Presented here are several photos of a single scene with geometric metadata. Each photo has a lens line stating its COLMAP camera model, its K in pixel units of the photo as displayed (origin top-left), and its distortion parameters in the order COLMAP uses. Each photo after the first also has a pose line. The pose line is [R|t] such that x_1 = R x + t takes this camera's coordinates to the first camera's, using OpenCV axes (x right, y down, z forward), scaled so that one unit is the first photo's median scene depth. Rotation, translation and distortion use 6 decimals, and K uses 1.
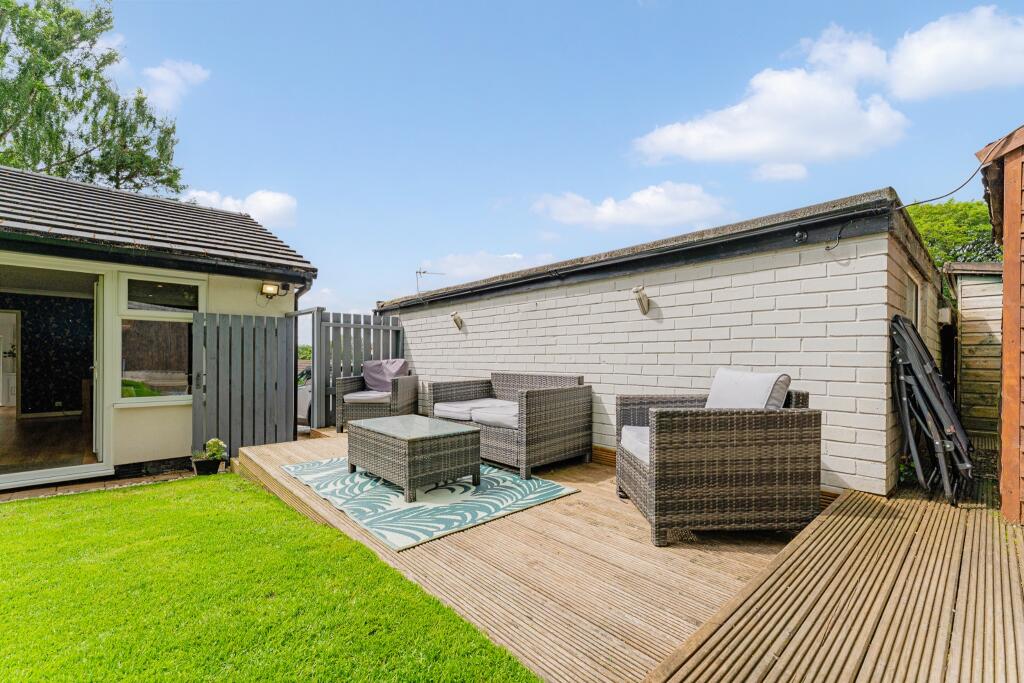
lens RADIAL K [[416.0, 0, 503.5], [0, 416.0, 357.7], [0, 0, 1]] dist [0.007801, -0.000151]
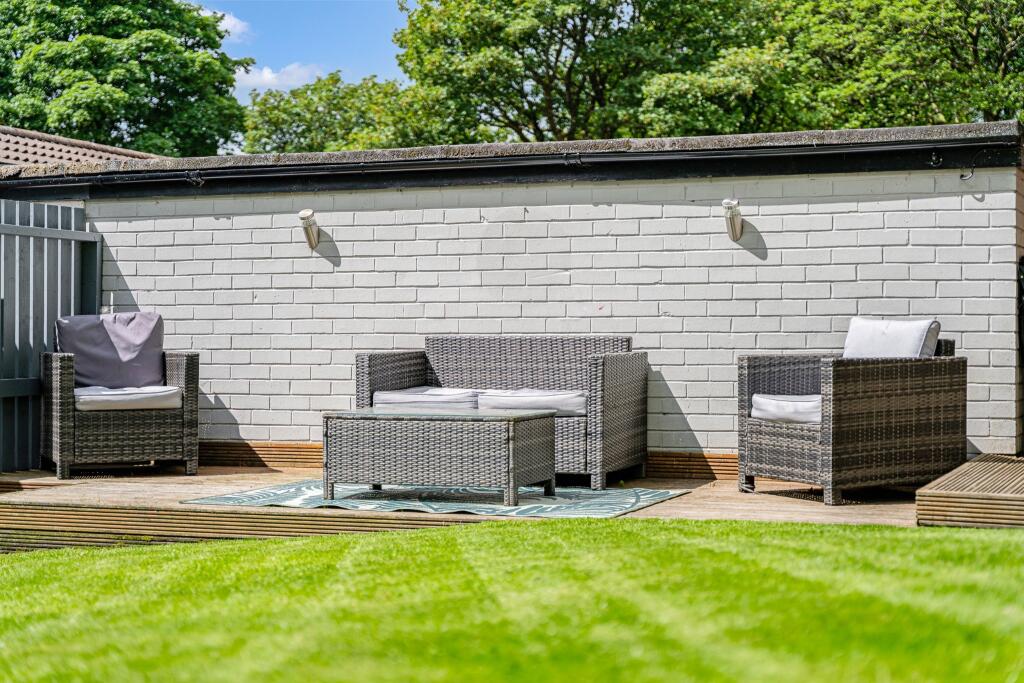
lens RADIAL K [[1850.9, 0, 513.1], [0, 1850.9, 323.0], [0, 0, 1]] dist [0.056618, 0.273367]
pose [[0.877828, -0.001647, 0.478972, -1.416011], [0.002999, 0.999993, -0.002058, 0.032450], [-0.478966, 0.003244, 0.877828, -1.449410]]
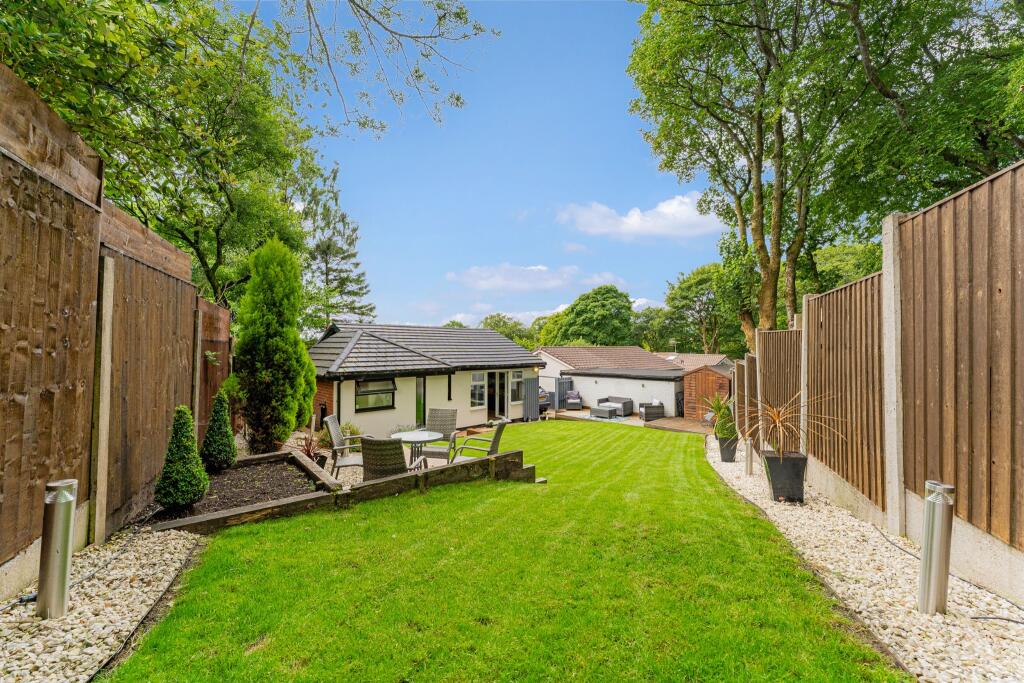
lens RADIAL K [[415.8, 0, 517.8], [0, 415.8, 338.5], [0, 0, 1]] dist [0.000330, 0.000119]
pose [[0.998736, 0.000418, 0.050253, -1.623602], [0.000443, 0.999853, -0.017117, -0.672137], [-0.050253, 0.017117, 0.998590, -4.505526]]
